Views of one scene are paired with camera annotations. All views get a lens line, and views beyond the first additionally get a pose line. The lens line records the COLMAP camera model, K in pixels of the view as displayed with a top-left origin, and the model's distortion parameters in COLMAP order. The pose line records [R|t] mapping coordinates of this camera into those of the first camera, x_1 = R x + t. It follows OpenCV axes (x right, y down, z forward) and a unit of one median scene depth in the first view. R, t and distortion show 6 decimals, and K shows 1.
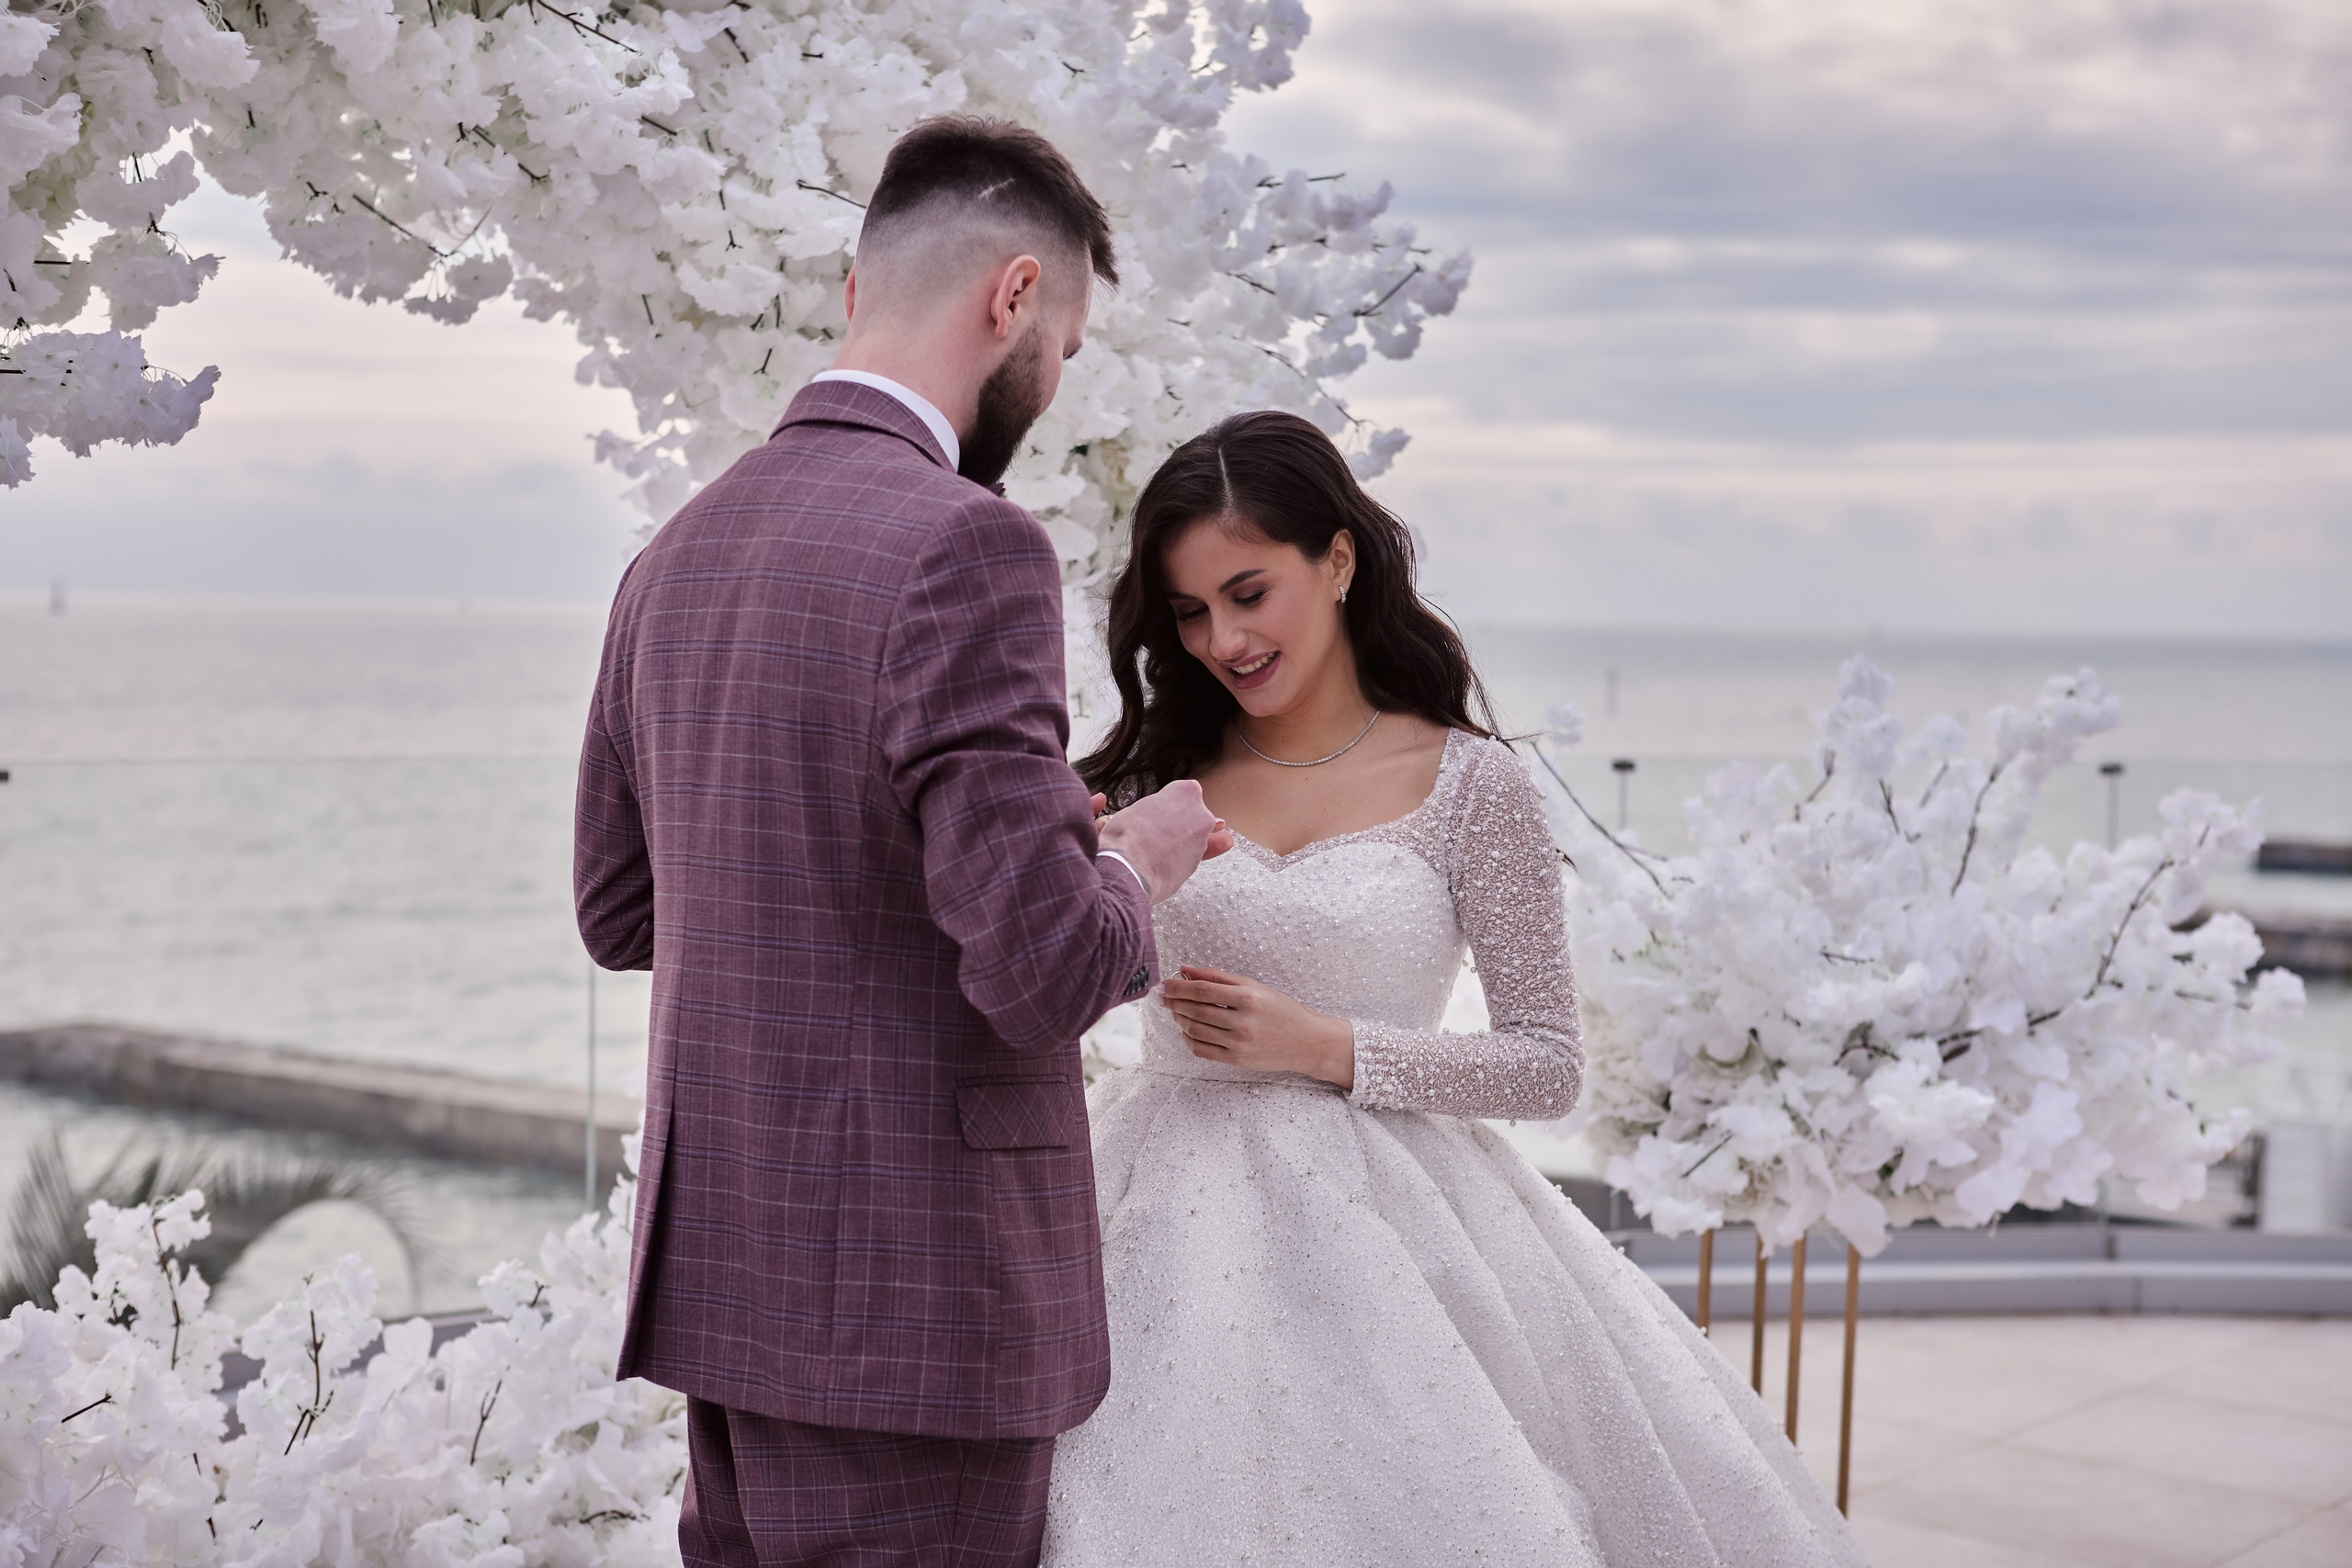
lens RADIAL K [[3422.0, 0, 1176.0], [0, 3422.0, 784.0], [0, 0, 1]] dist [0.004928, 0.137297]
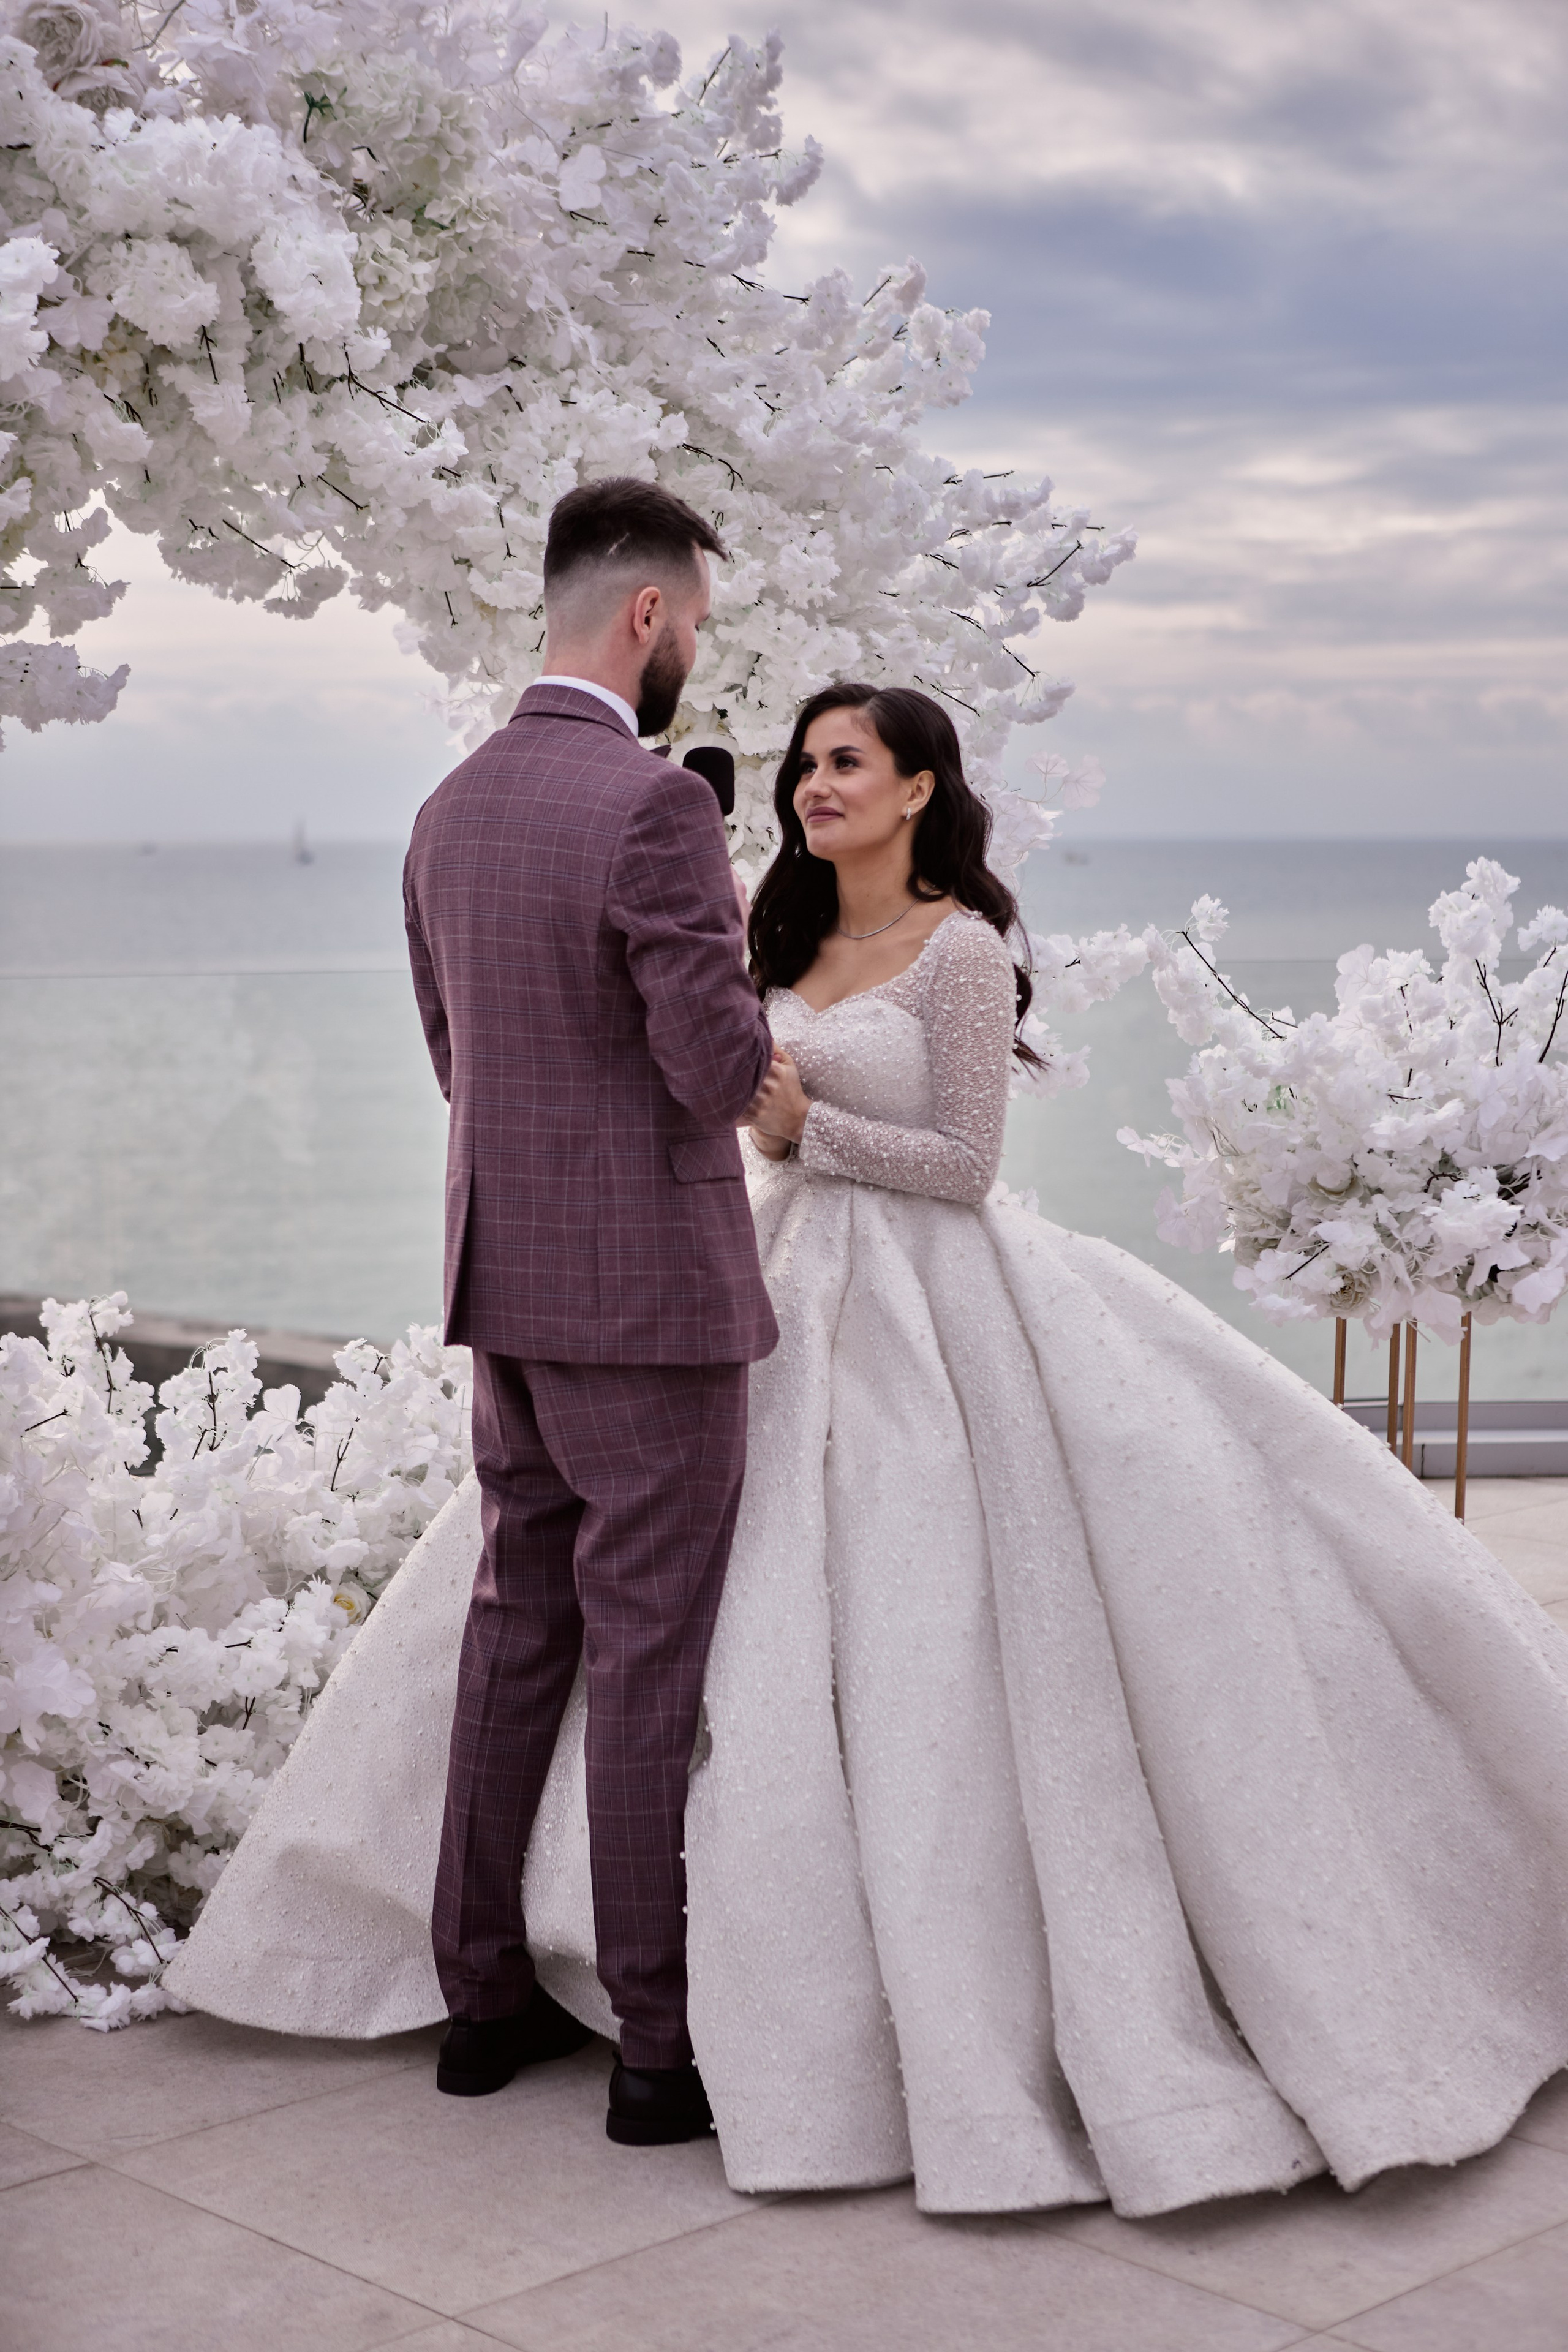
lens RADIAL K [[3879.1, 0, 784.0], [0, 3879.1, 1176.0], [0, 0, 1]] dist [0.093339, -0.187336]
pose [[0.994649, -0.009393, -0.102886, 0.110718], [0.013027, 0.999313, 0.034699, 0.025770], [0.102490, -0.035854, 0.994088, -0.417799]]
